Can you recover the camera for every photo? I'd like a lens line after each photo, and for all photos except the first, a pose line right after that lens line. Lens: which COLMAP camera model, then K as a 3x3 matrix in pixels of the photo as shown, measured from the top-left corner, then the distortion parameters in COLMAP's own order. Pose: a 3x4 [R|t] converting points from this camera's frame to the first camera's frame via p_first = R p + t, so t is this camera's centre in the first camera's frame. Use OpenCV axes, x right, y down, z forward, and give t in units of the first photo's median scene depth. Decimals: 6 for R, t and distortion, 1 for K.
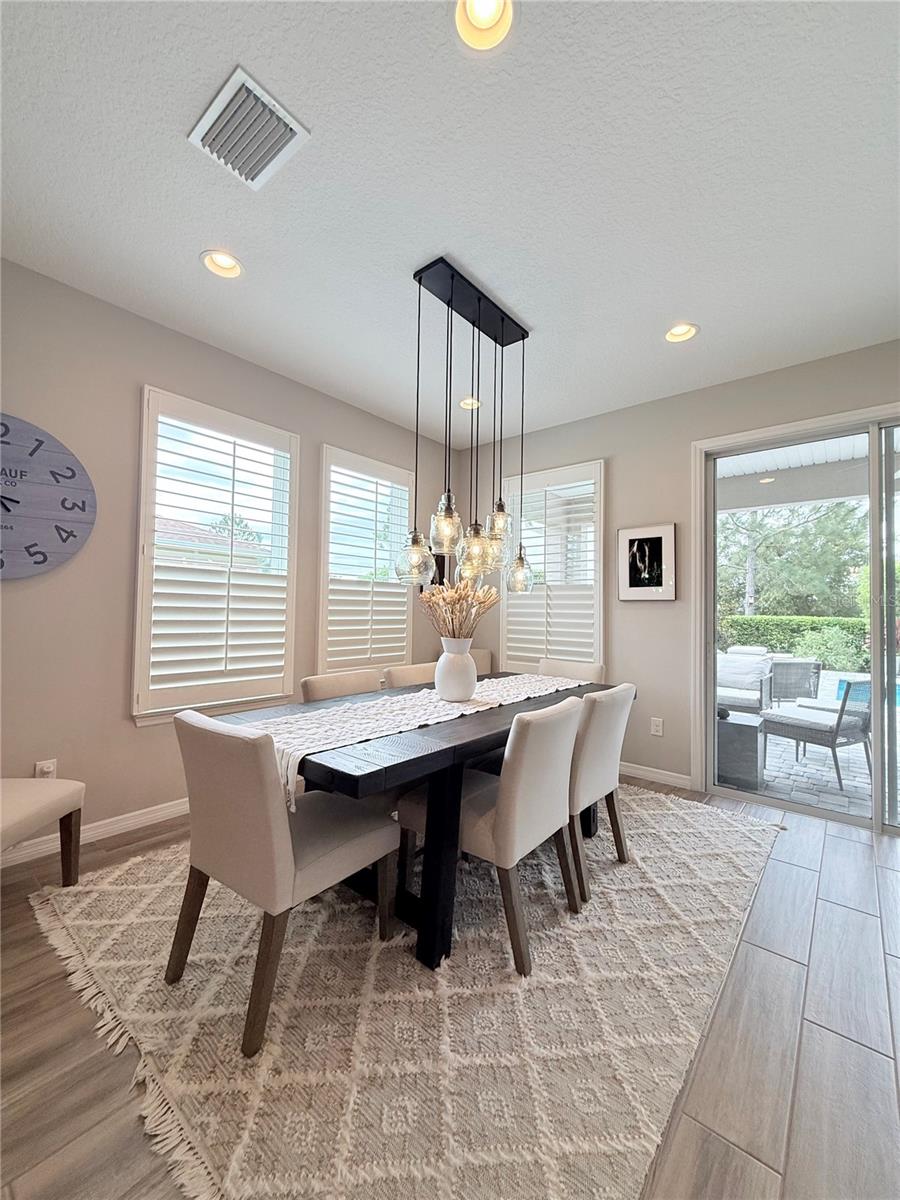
lens RADIAL K [[480.7, 0, 452.6], [0, 480.7, 600.3], [0, 0, 1]] dist [0.000126, 0.000339]
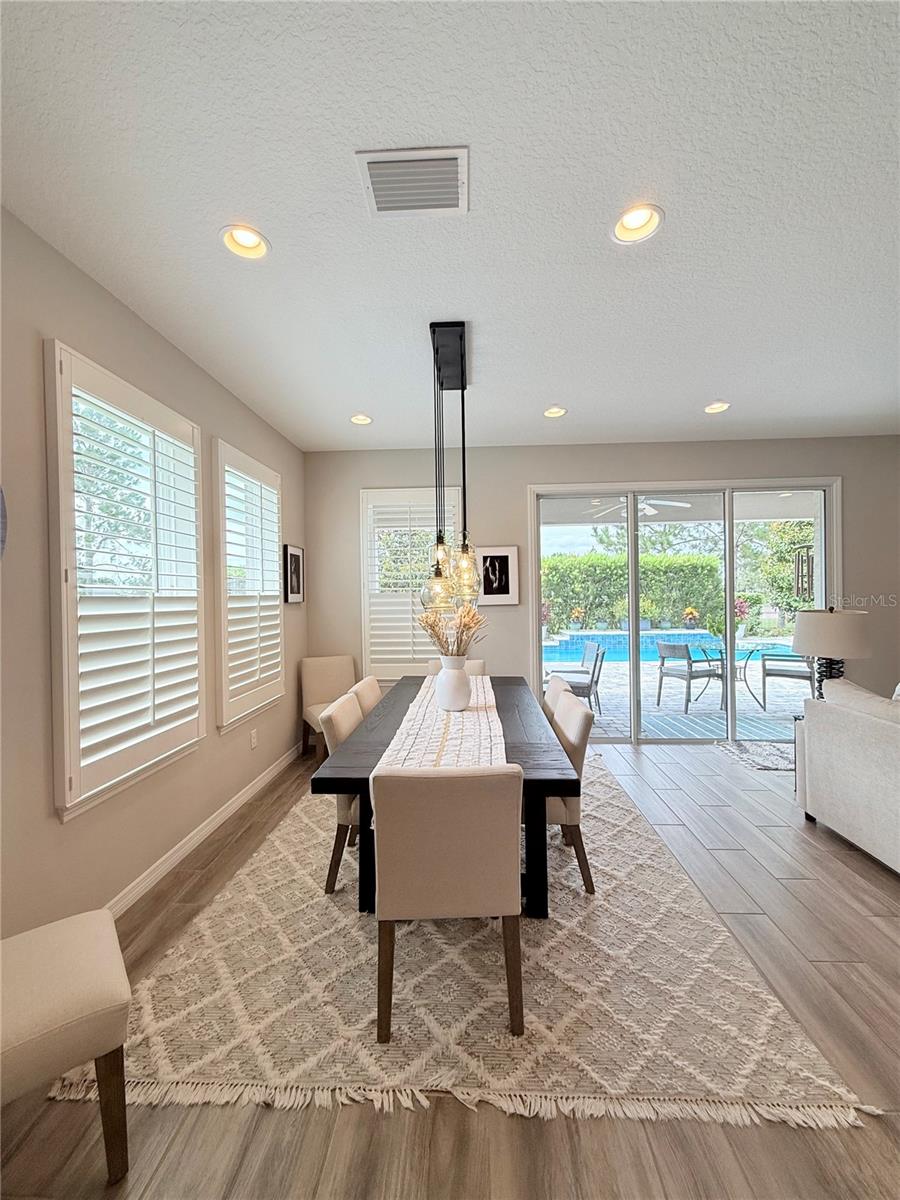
lens RADIAL K [[480.7, 0, 451.3], [0, 480.7, 600.3], [0, 0, 1]] dist [0.000126, 0.000339]
pose [[0.797394, -0.037088, 0.602319, -0.733223], [0.015202, 0.999027, 0.041389, -0.107454], [-0.603268, -0.023847, 0.797182, 0.103795]]
